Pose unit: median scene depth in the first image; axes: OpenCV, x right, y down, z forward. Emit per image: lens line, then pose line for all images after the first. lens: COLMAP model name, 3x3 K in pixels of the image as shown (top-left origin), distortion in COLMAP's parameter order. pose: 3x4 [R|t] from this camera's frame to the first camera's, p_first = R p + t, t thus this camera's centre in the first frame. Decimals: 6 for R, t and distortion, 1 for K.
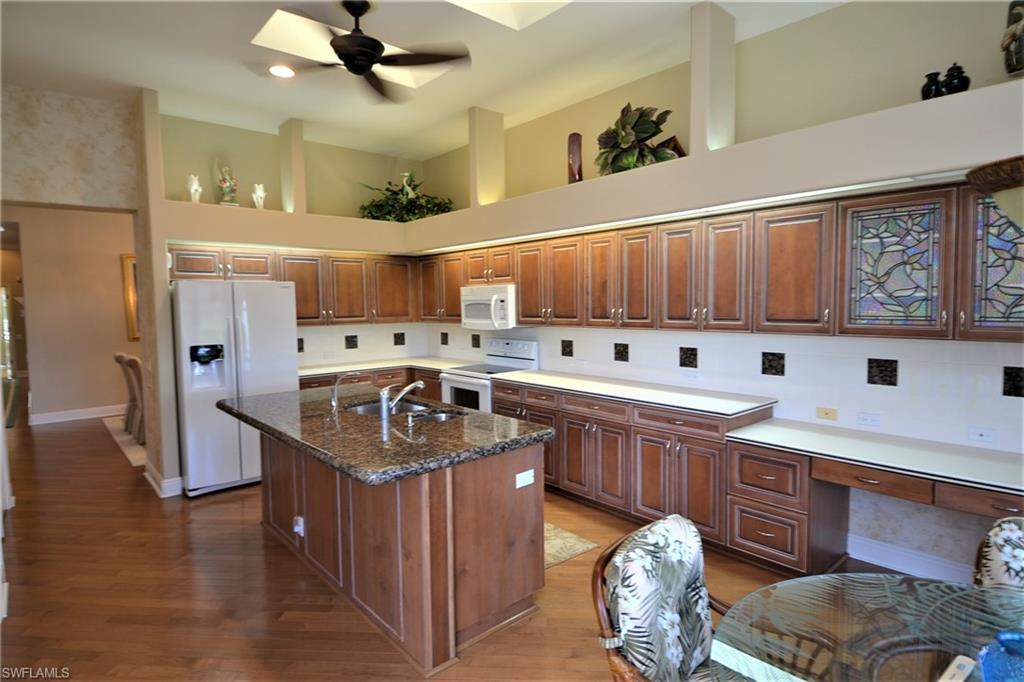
lens RADIAL K [[543.3, 0, 501.2], [0, 543.3, 336.2], [0, 0, 1]] dist [0.051409, -0.055646]
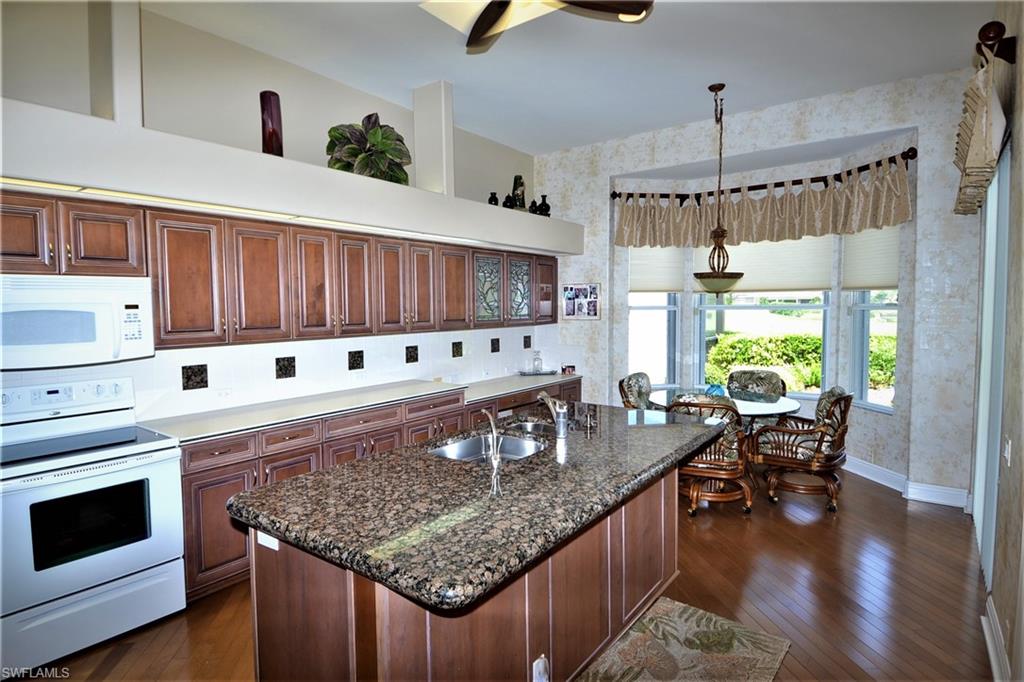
lens RADIAL K [[543.3, 0, 501.2], [0, 543.3, 336.2], [0, 0, 1]] dist [0.051409, -0.055646]
pose [[-0.206190, -0.037913, 0.977777, -0.796698], [0.075137, 0.995685, 0.054452, -0.047186], [-0.975623, 0.084695, -0.202452, 0.971832]]
